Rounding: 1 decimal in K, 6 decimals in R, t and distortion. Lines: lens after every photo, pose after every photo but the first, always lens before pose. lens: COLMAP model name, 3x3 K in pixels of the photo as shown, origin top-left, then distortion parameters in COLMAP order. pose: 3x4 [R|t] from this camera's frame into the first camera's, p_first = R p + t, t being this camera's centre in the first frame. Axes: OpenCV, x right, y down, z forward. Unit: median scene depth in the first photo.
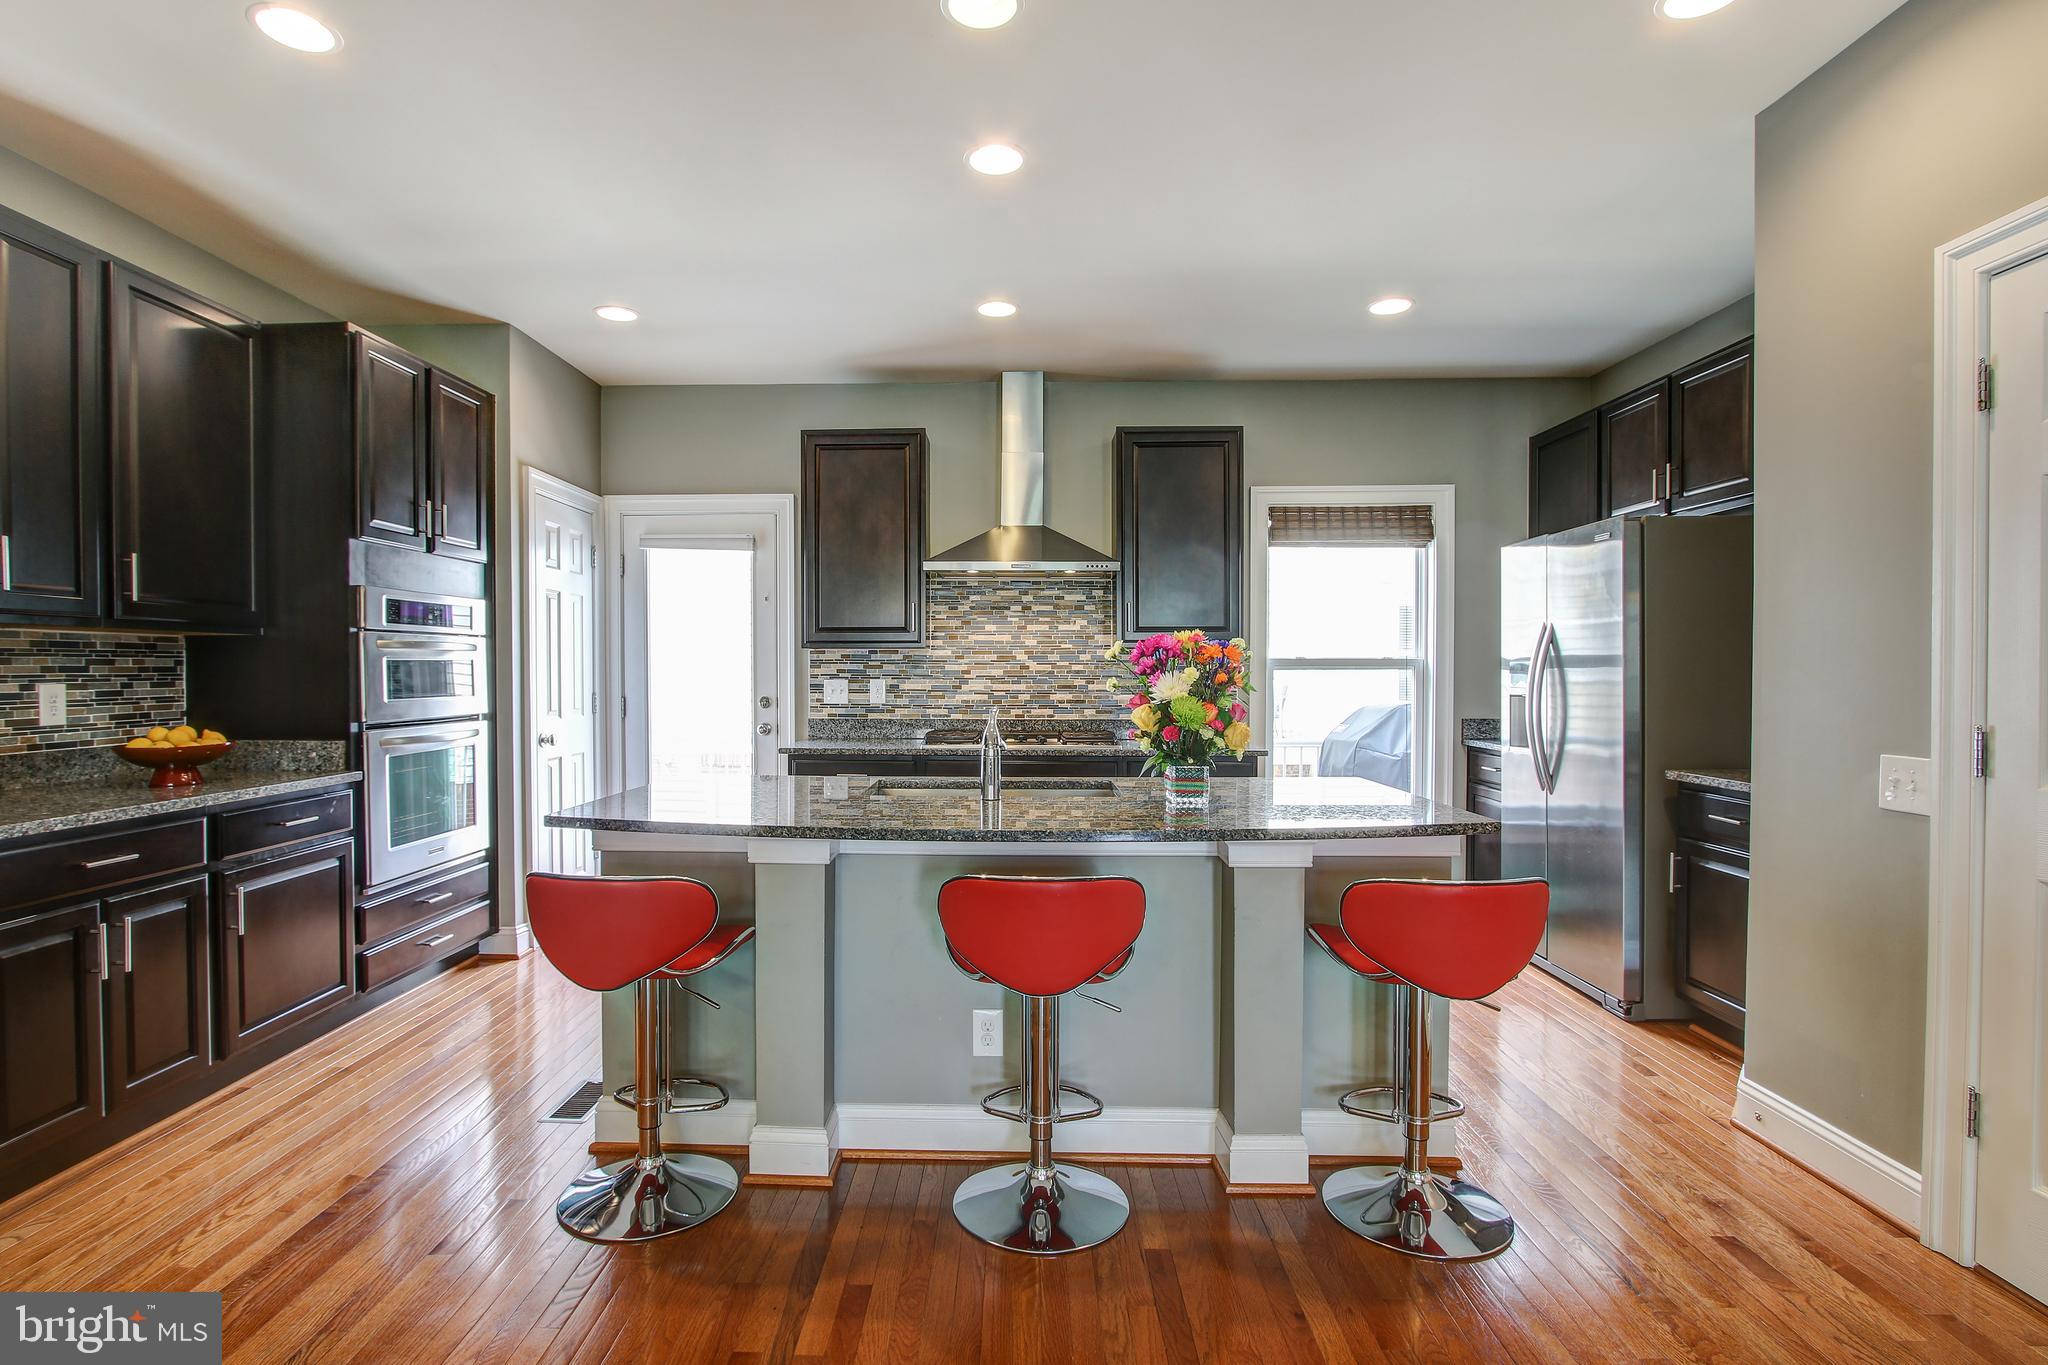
lens RADIAL K [[988.5, 0, 990.3], [0, 988.5, 689.6], [0, 0, 1]] dist [-0.017173, 0.000532]
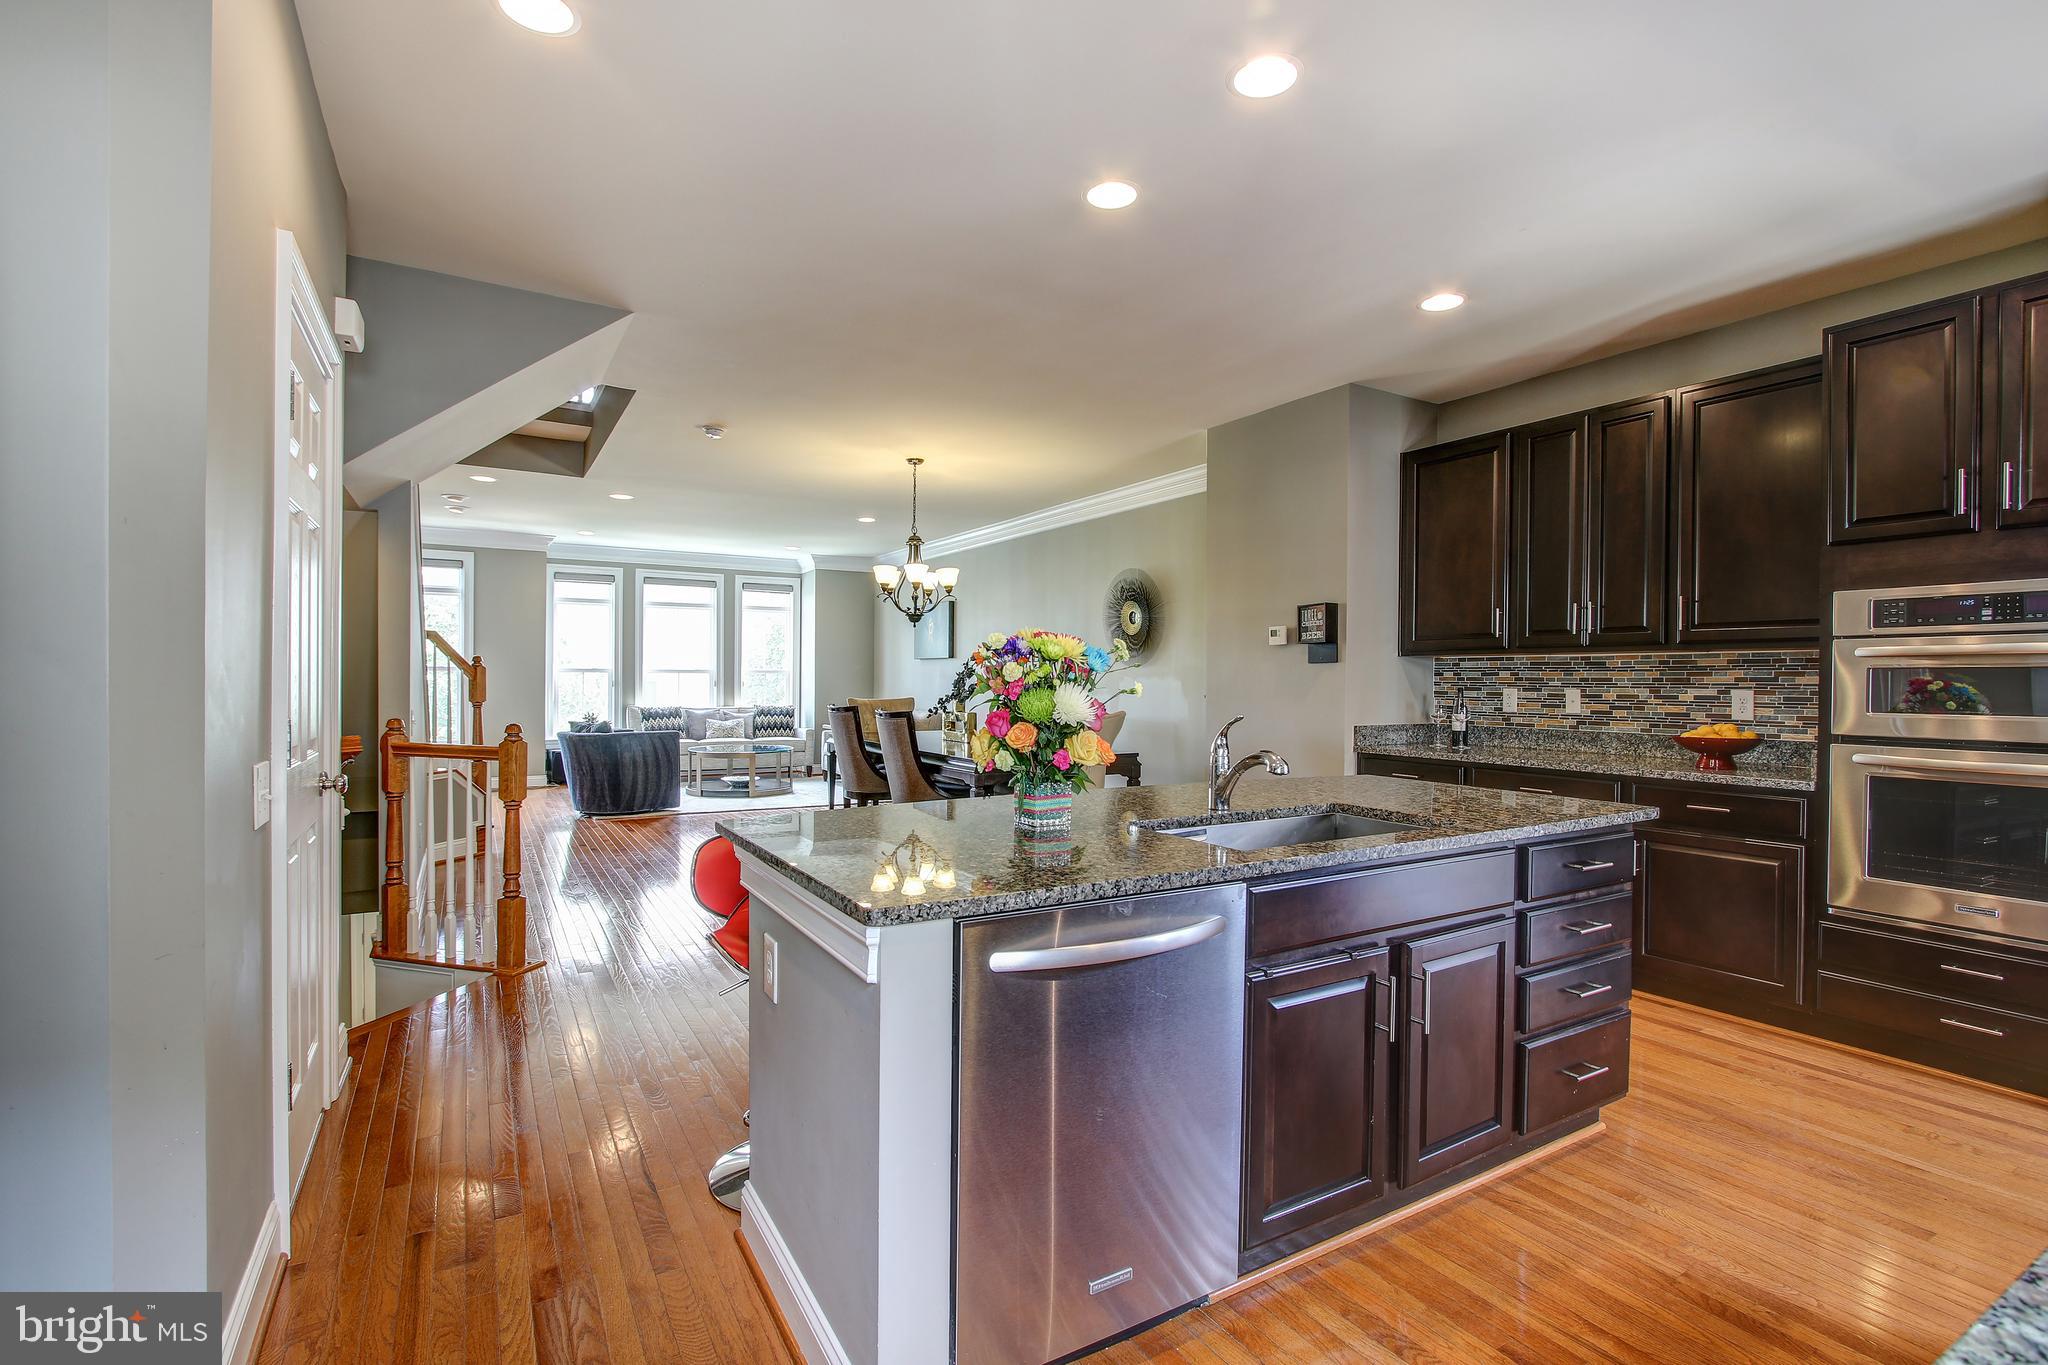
lens RADIAL K [[950.8, 0, 1030.4], [0, 950.8, 692.3], [0, 0, 1]] dist [-0.014644, 0.000185]
pose [[-0.843907, 0.000510, -0.536489, 0.419254], [-0.018547, 0.999374, 0.030124, -0.016683], [0.536168, 0.035372, -0.843370, 1.087187]]
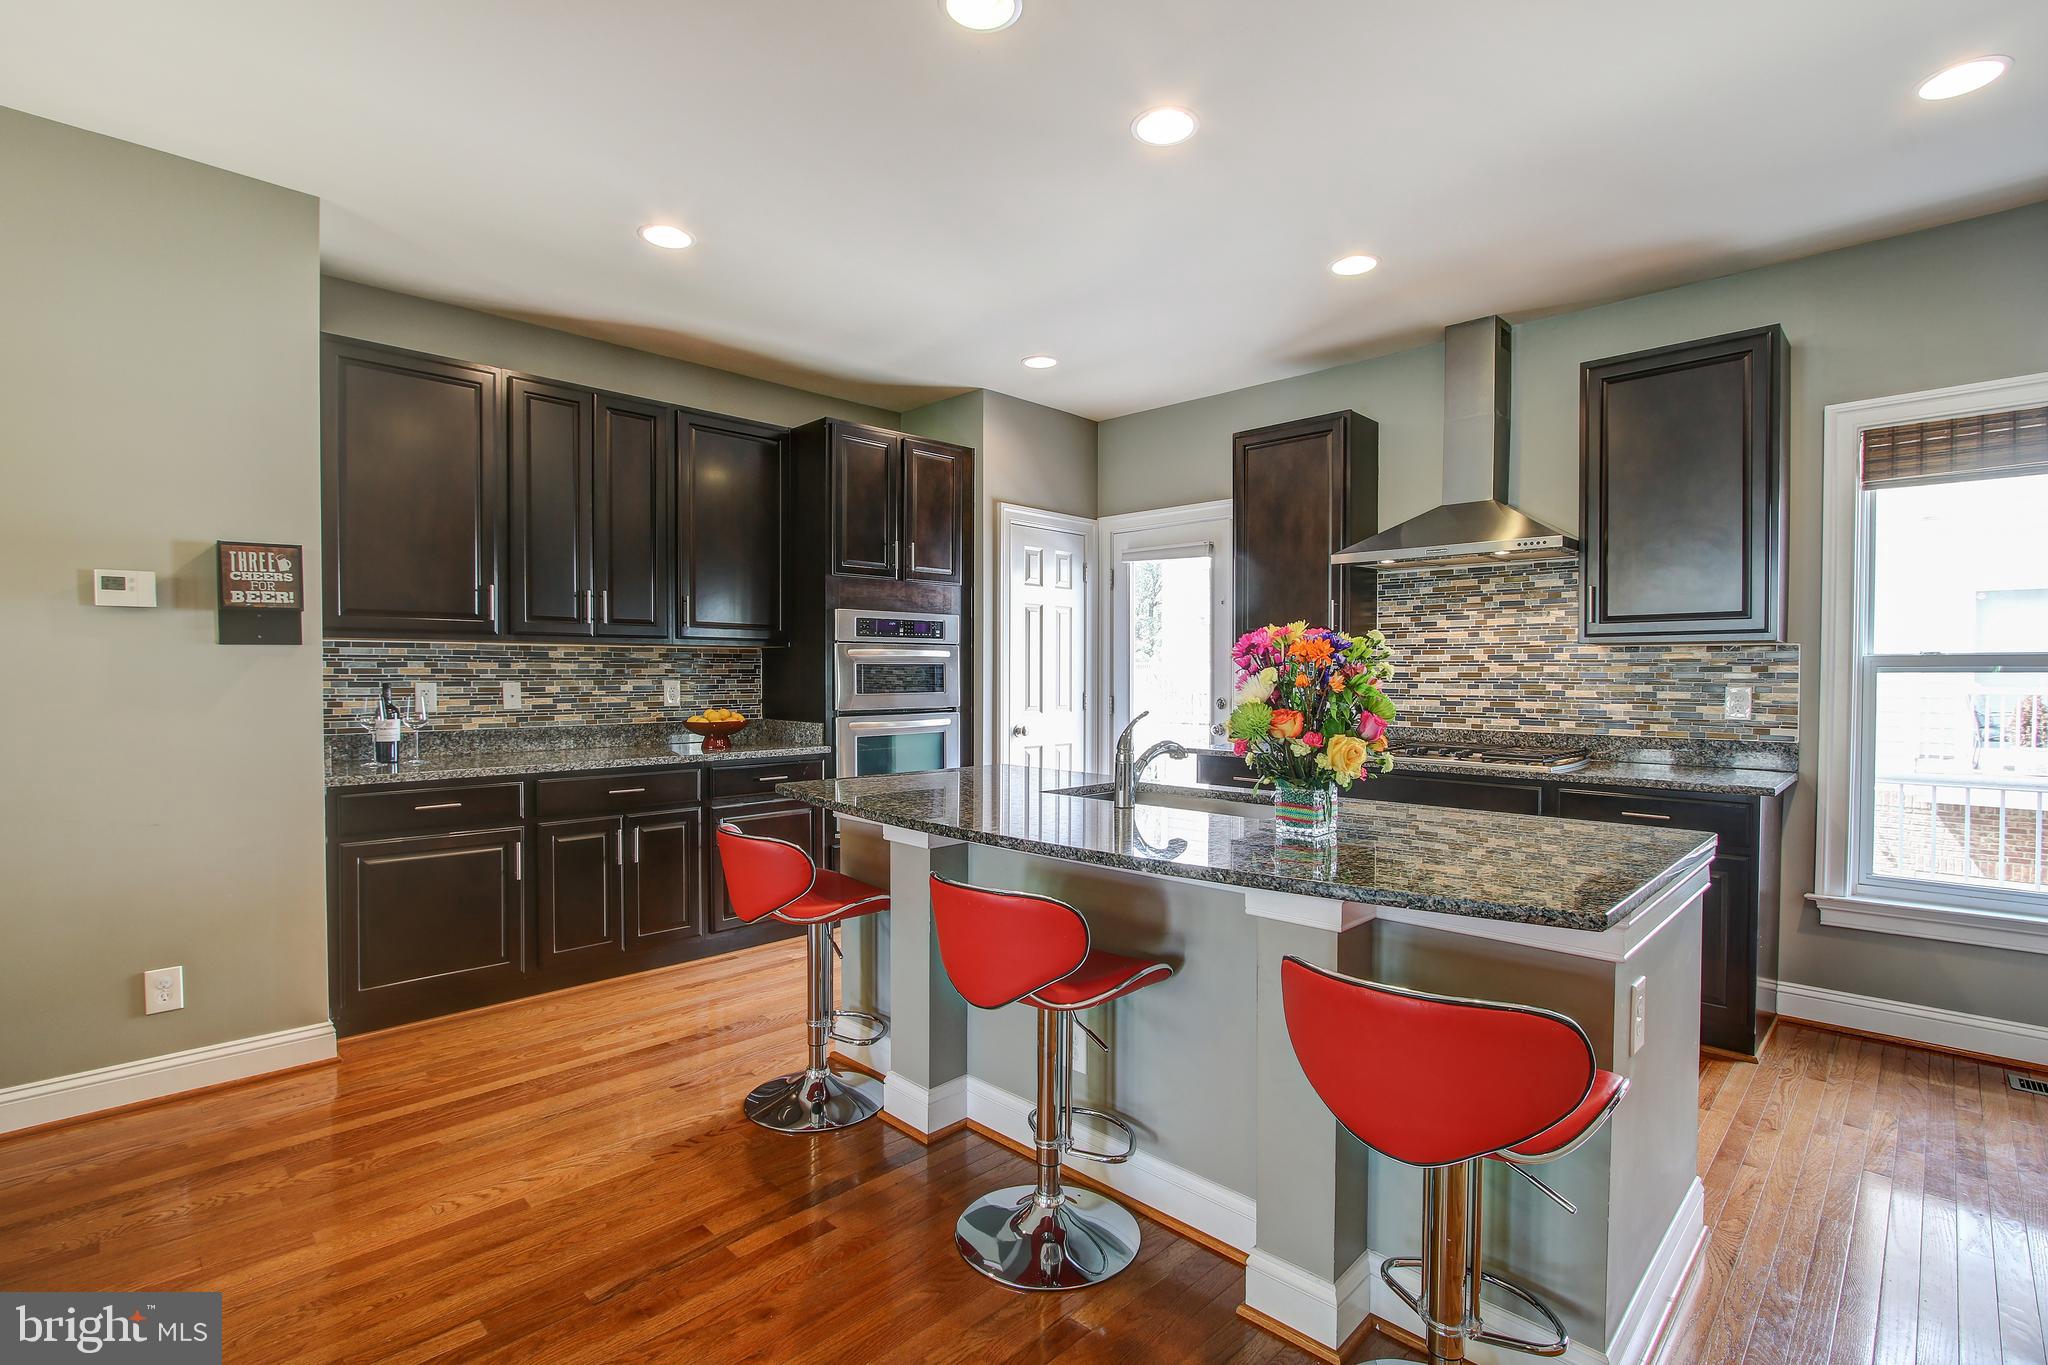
lens RADIAL K [[950.8, 0, 1030.4], [0, 950.8, 692.3], [0, 0, 1]] dist [-0.014644, 0.000185]
pose [[0.737721, 0.014256, -0.674955, 0.356491], [-0.014162, 0.999884, 0.005639, -0.002094], [0.674957, 0.005399, 0.737838, 0.169863]]
